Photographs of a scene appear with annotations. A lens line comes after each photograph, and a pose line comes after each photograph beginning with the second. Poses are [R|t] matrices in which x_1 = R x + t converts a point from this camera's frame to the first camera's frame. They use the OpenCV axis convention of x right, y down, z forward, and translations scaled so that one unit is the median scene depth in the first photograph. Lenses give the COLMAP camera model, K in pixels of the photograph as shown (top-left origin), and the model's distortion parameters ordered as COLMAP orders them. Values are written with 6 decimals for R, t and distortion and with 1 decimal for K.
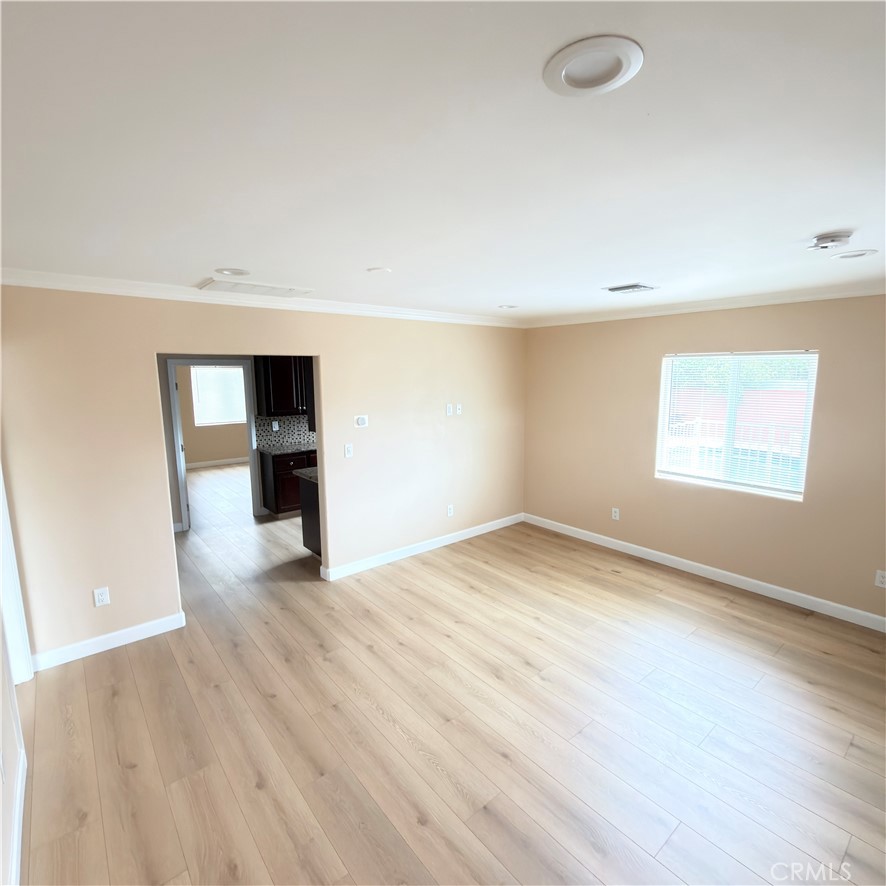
lens RADIAL K [[470.7, 0, 443.9], [0, 470.7, 441.2], [0, 0, 1]] dist [0.000347, -0.001030]
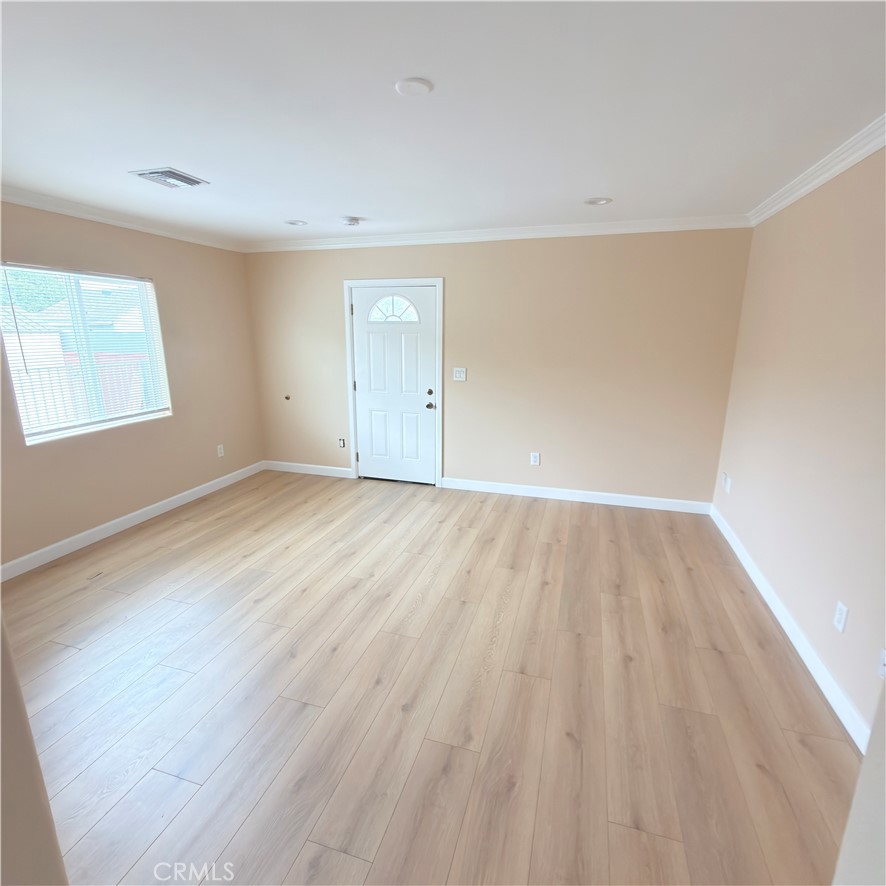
lens RADIAL K [[470.7, 0, 443.9], [0, 470.7, 441.2], [0, 0, 1]] dist [0.000347, -0.001030]
pose [[-0.548396, -0.188893, 0.814605, -0.570951], [0.123090, 0.945307, 0.302066, -0.080337], [-0.827110, 0.265922, -0.495152, 1.058662]]
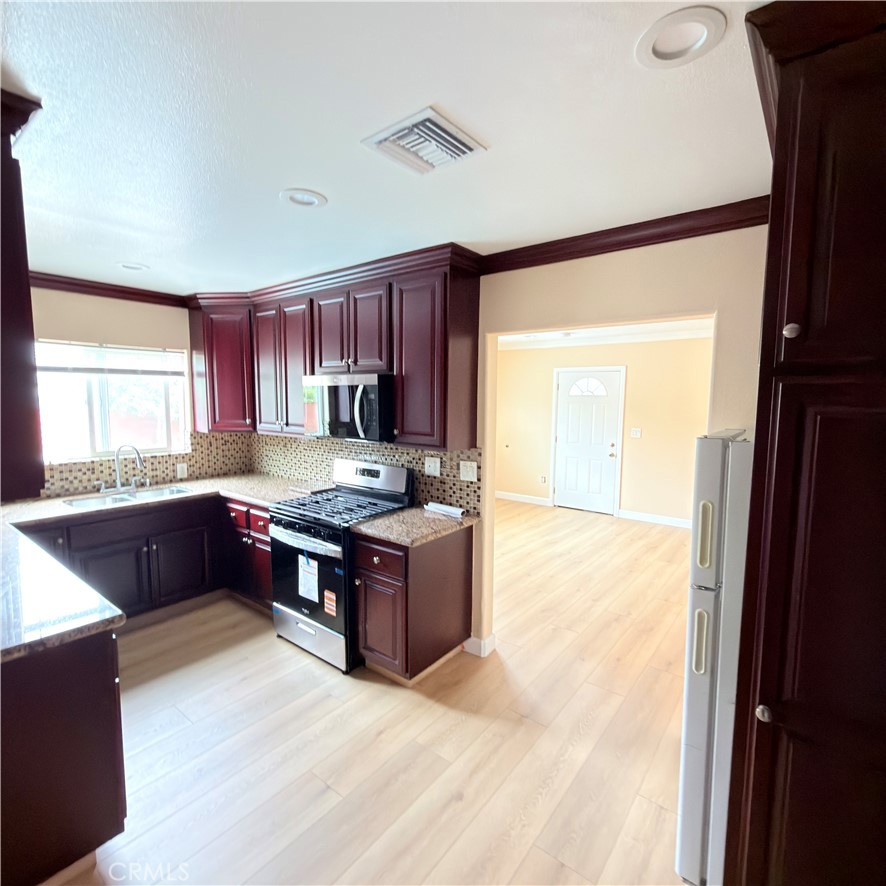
lens RADIAL K [[470.7, 0, 443.9], [0, 470.7, 441.2], [0, 0, 1]] dist [0.000347, -0.001030]
pose [[-0.211712, -0.087918, 0.973370, -1.076649], [0.134393, 0.983866, 0.118097, -0.134026], [-0.968048, 0.155817, -0.196480, 1.384462]]
